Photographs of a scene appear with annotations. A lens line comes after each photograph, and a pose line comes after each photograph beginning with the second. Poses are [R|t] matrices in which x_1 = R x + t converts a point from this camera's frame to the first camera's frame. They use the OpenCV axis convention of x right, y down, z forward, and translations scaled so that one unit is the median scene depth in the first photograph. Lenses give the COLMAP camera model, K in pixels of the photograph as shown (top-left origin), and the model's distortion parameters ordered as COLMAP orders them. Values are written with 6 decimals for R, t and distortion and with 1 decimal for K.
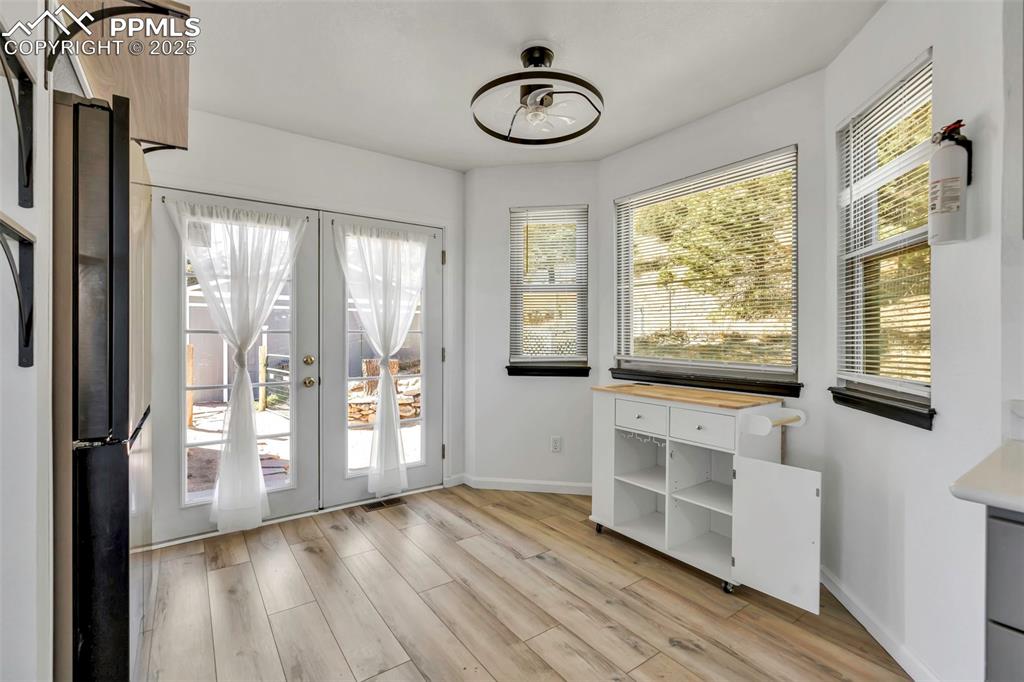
lens RADIAL K [[456.4, 0, 509.5], [0, 456.4, 334.9], [0, 0, 1]] dist [-0.003215, -0.000195]
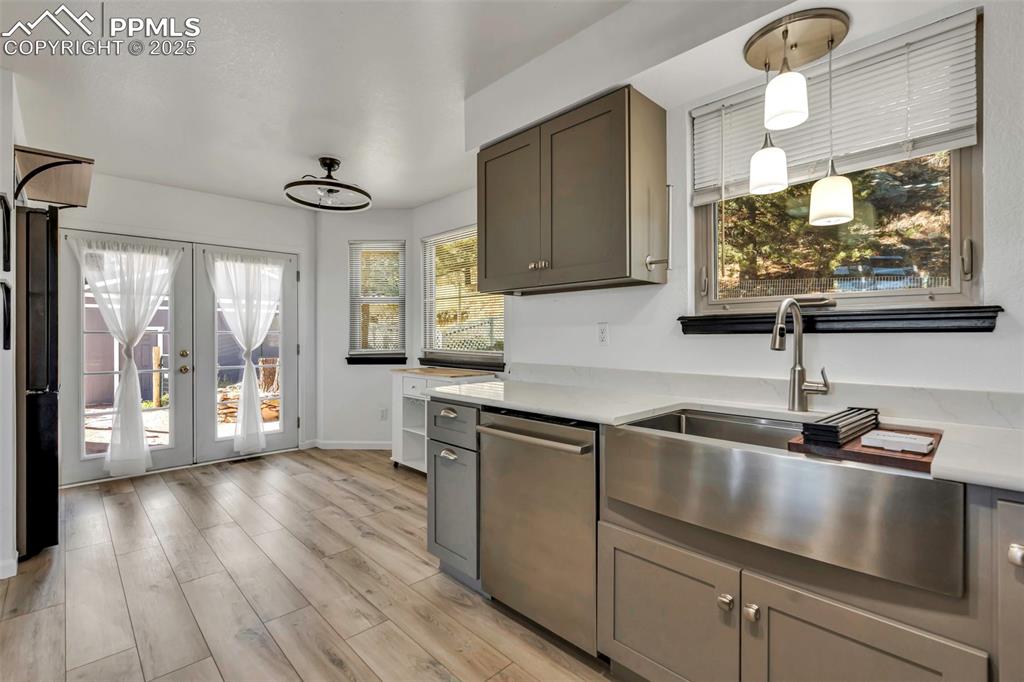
lens RADIAL K [[453.0, 0, 493.1], [0, 453.0, 334.9], [0, 0, 1]] dist [0.001878, 0.000369]
pose [[0.990779, -0.003357, 0.135443, 0.287483], [0.003416, 0.999994, -0.000201, 0.003838], [-0.135441, 0.000662, 0.990785, -0.461147]]
